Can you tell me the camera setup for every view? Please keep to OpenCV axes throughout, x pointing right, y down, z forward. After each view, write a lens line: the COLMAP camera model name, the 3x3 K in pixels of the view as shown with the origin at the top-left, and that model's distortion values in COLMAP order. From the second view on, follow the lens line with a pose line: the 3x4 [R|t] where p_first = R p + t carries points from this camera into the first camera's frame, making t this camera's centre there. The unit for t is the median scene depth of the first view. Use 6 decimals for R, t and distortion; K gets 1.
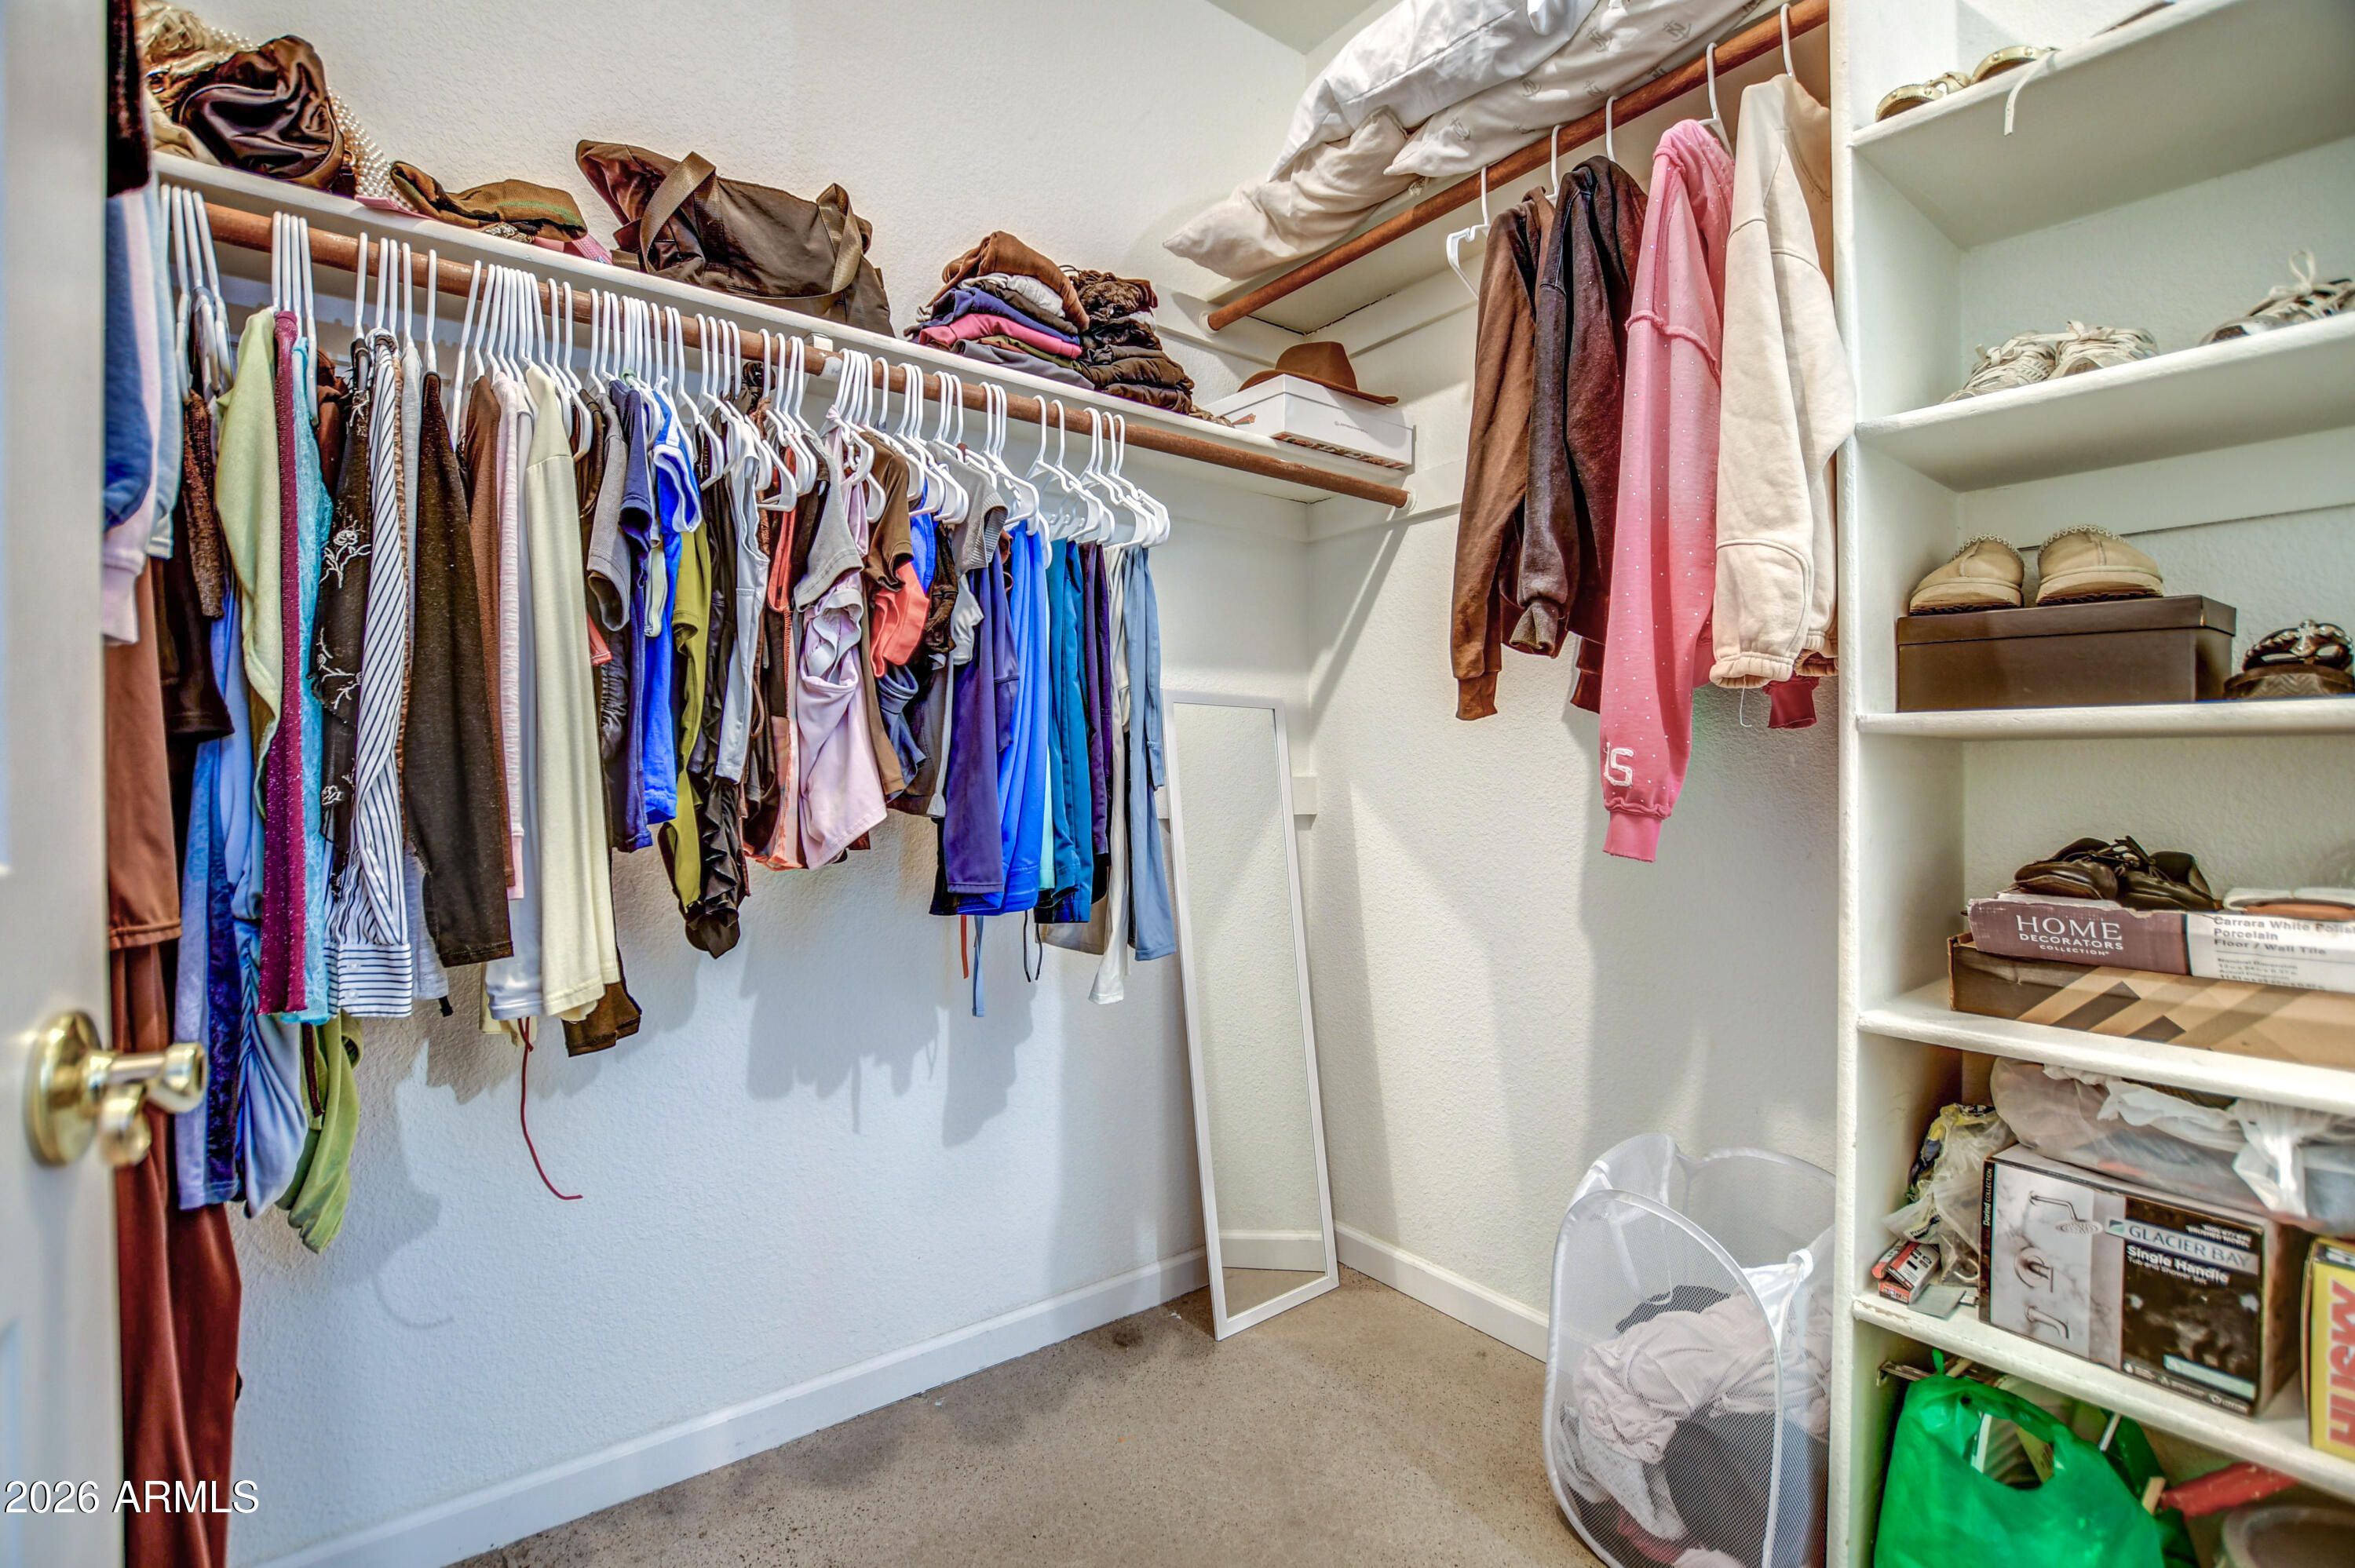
lens RADIAL K [[1059.6, 0, 1204.8], [0, 1059.6, 790.4], [0, 0, 1]] dist [-0.030799, 0.000409]
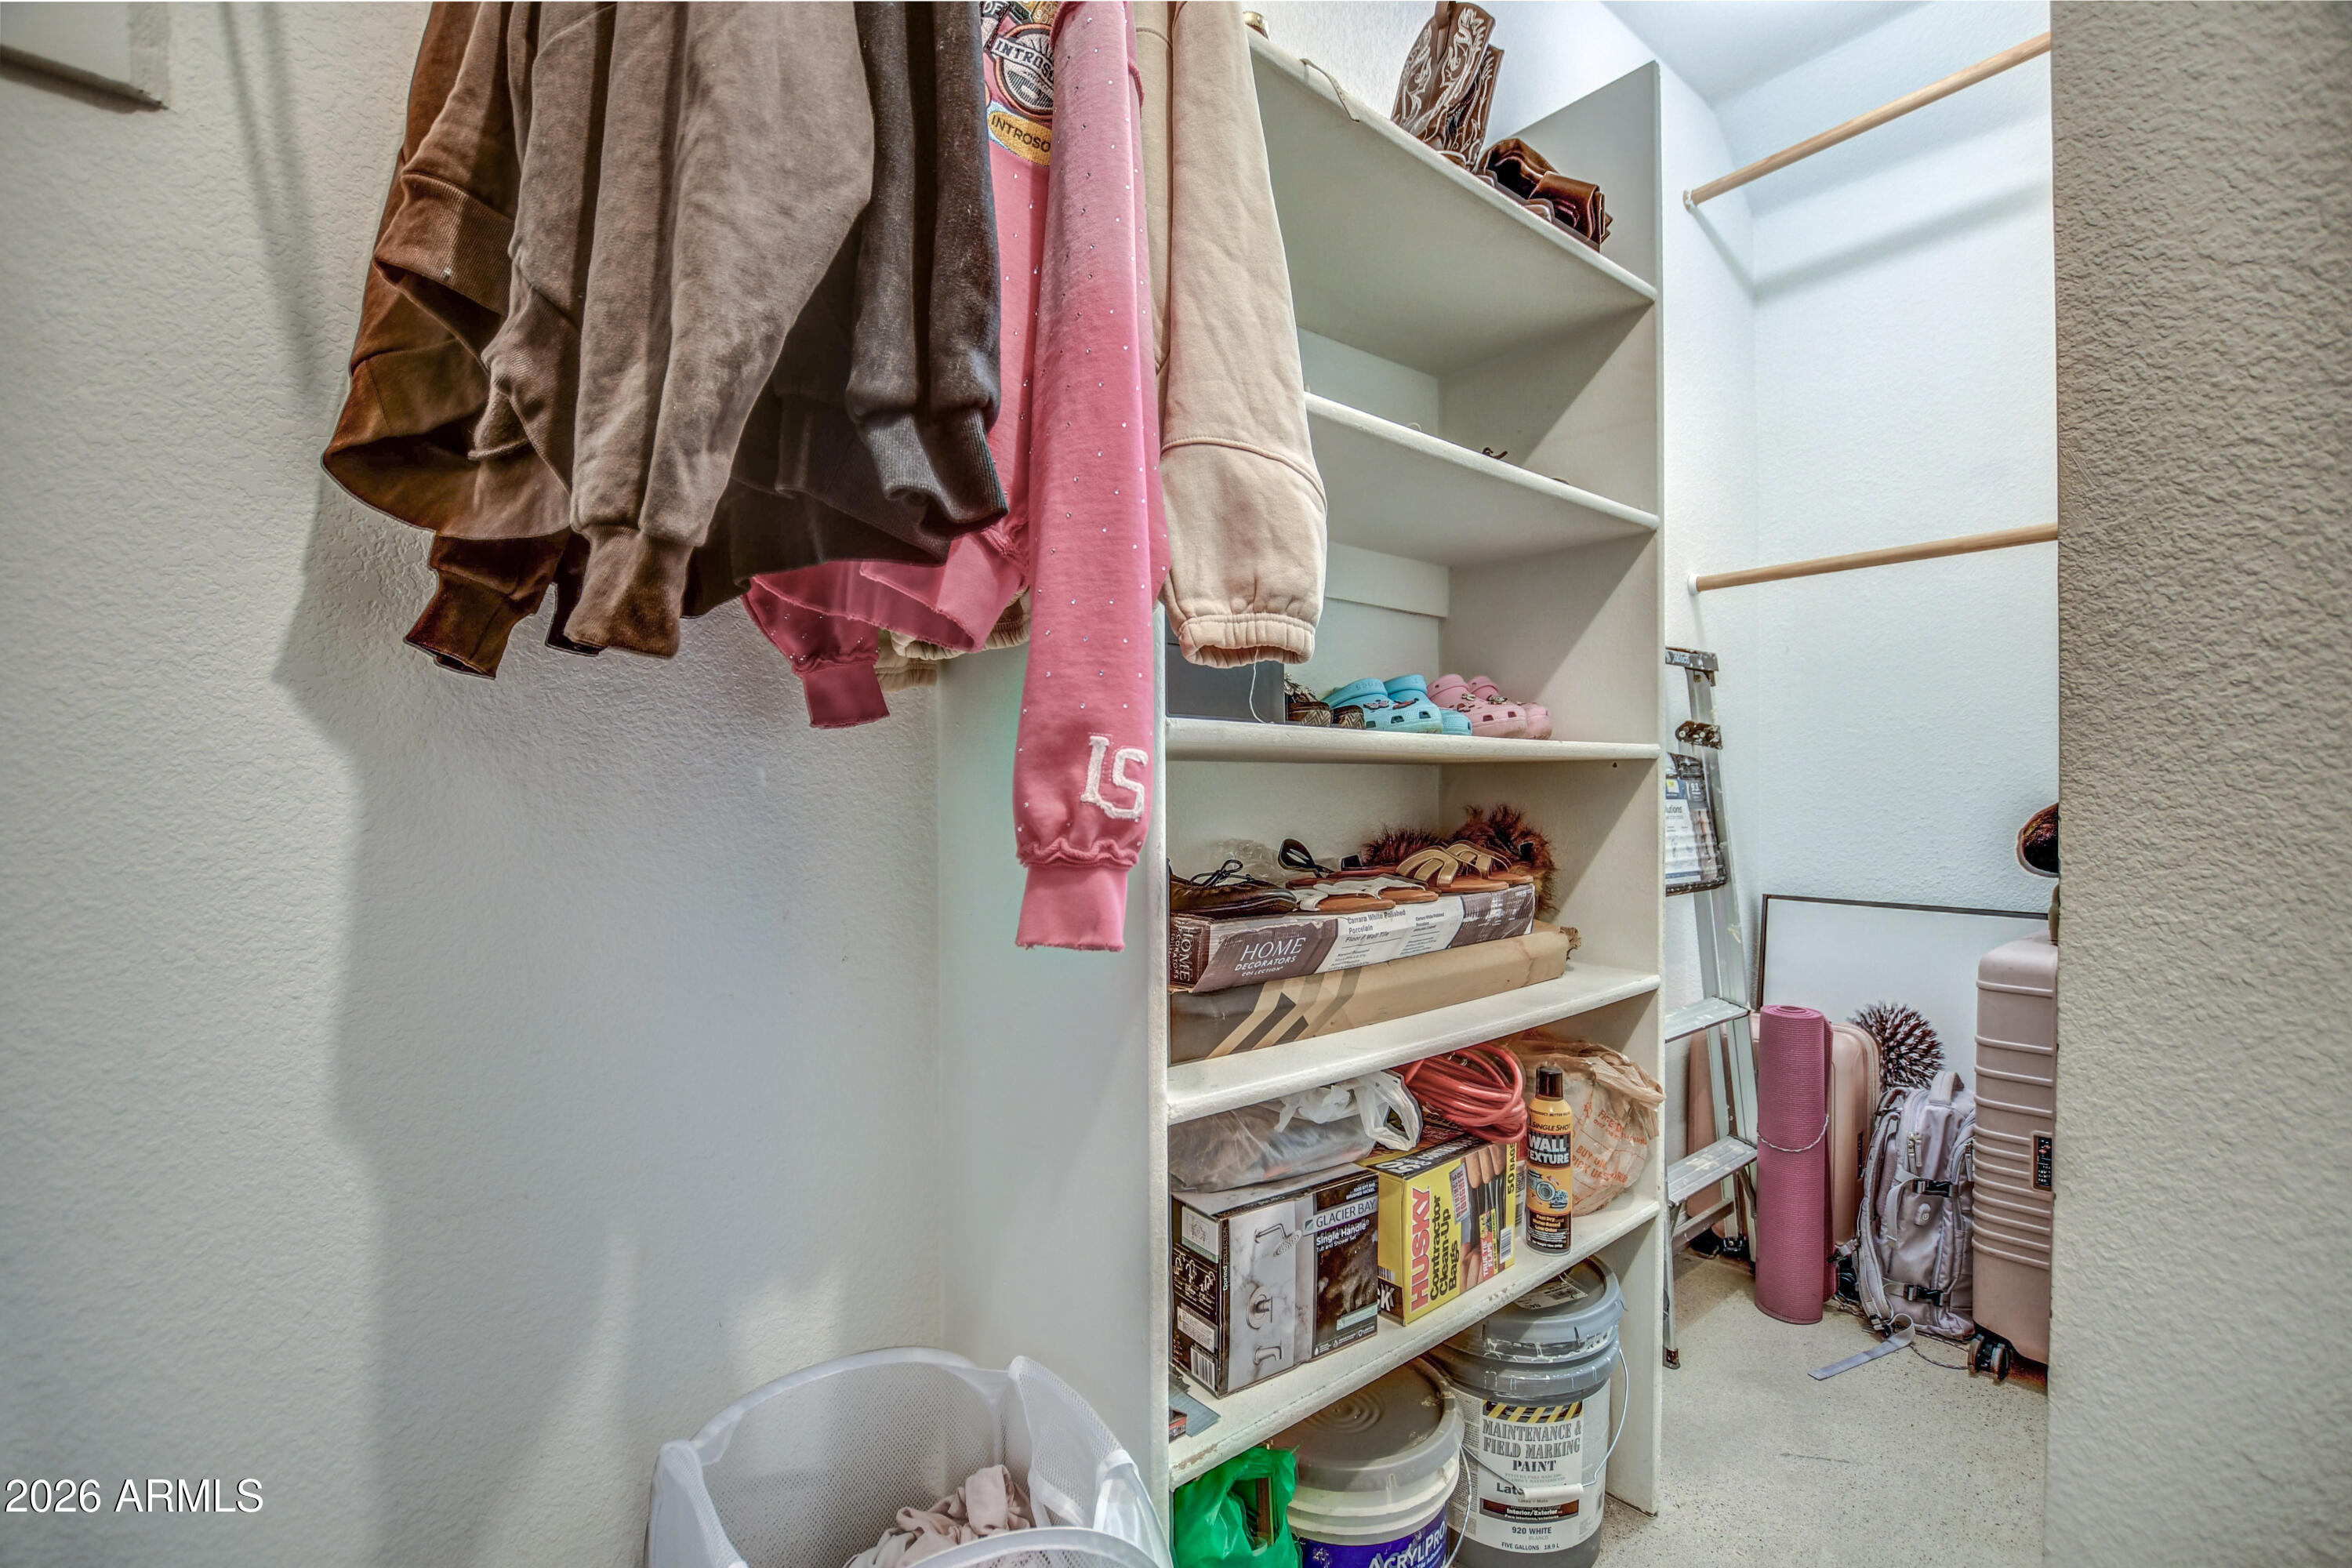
lens RADIAL K [[1034.0, 0, 1168.3], [0, 1034.0, 795.8], [0, 0, 1]] dist [-0.020240, 0.000458]
pose [[-0.007291, -0.002669, 0.999970, -0.159784], [0.021638, 0.999762, 0.002826, -0.018952], [-0.999739, 0.021658, -0.007231, 1.134075]]
